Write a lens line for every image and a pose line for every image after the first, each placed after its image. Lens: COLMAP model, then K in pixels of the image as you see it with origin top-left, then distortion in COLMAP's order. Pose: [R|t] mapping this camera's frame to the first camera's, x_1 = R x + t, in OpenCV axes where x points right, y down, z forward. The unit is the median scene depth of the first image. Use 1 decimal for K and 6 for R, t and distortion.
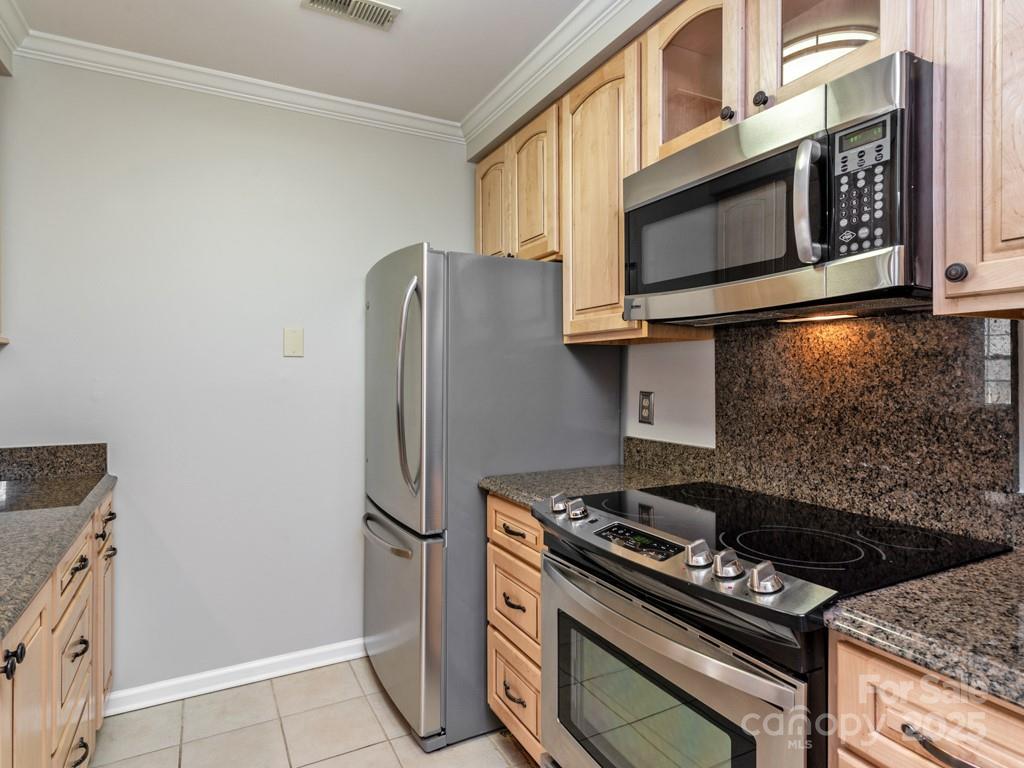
lens RADIAL K [[581.7, 0, 511.9], [0, 581.7, 376.6], [0, 0, 1]] dist [0.023528, -0.005793]
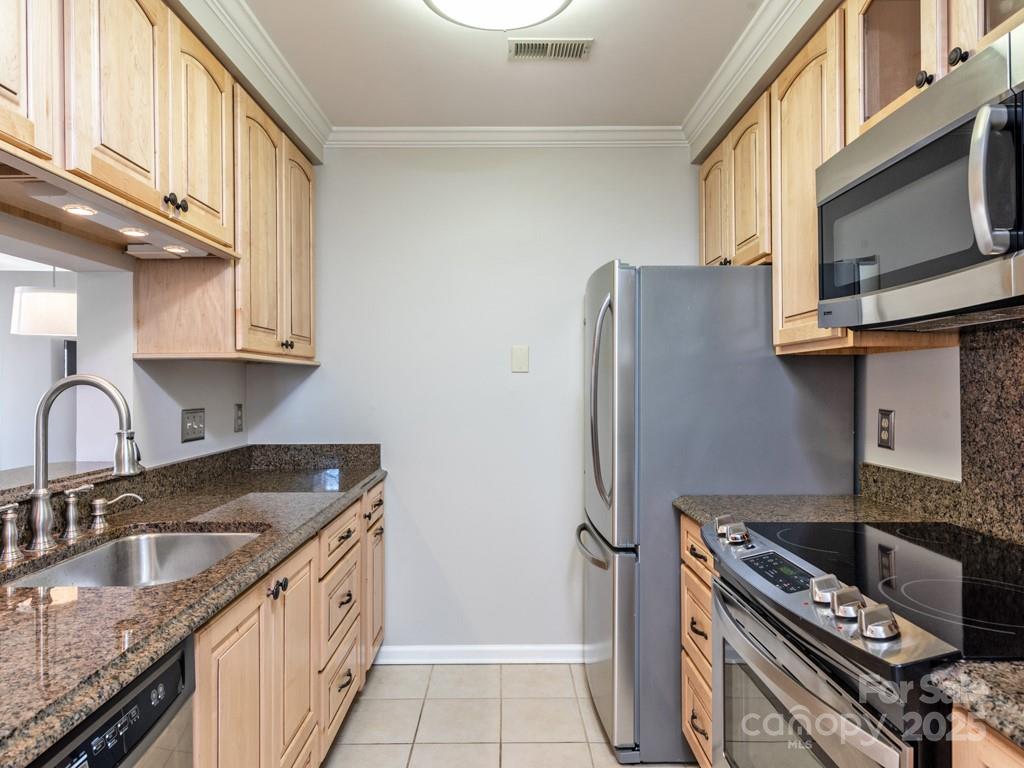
lens RADIAL K [[625.1, 0, 508.0], [0, 625.1, 383.9], [0, 0, 1]] dist [0.009674, 0.003971]
pose [[0.884887, -0.002546, -0.465800, 0.193457], [-0.001187, 0.999969, -0.007721, -0.004304], [0.465805, 0.007385, 0.884857, -0.052441]]
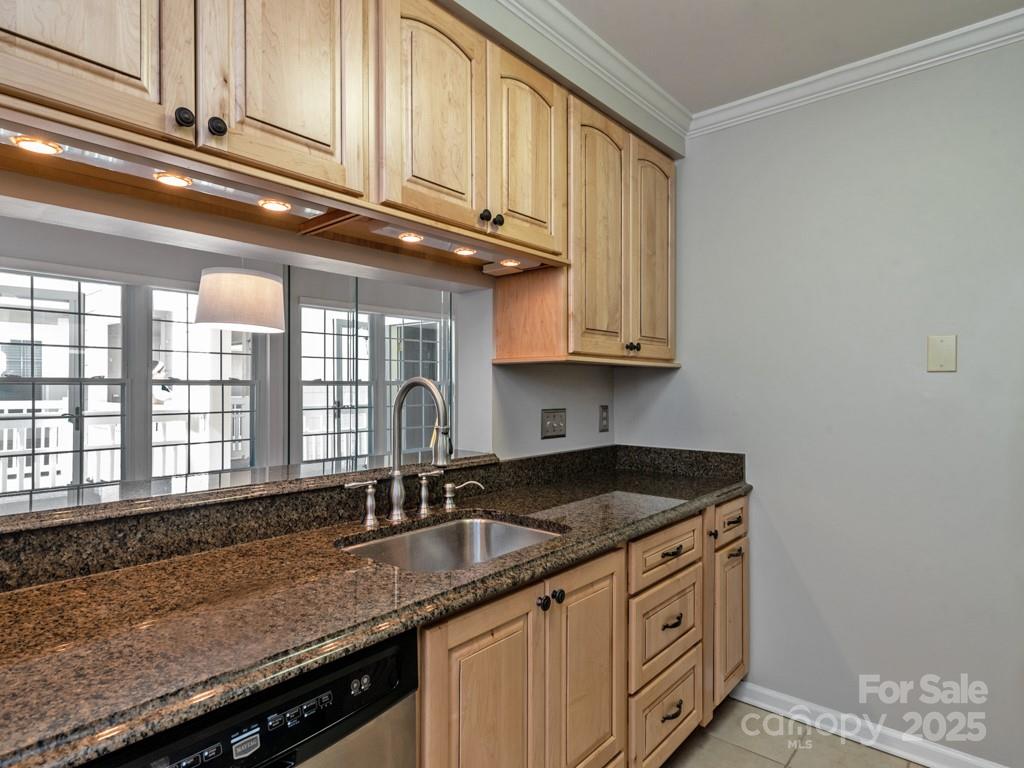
lens RADIAL K [[581.7, 0, 509.0], [0, 581.7, 387.1], [0, 0, 1]] dist [0.023528, -0.005793]
pose [[0.363577, -0.000614, -0.931564, 0.206554], [-0.009992, 0.999940, -0.004559, -0.004351], [0.931511, 0.010966, 0.363549, 0.214038]]
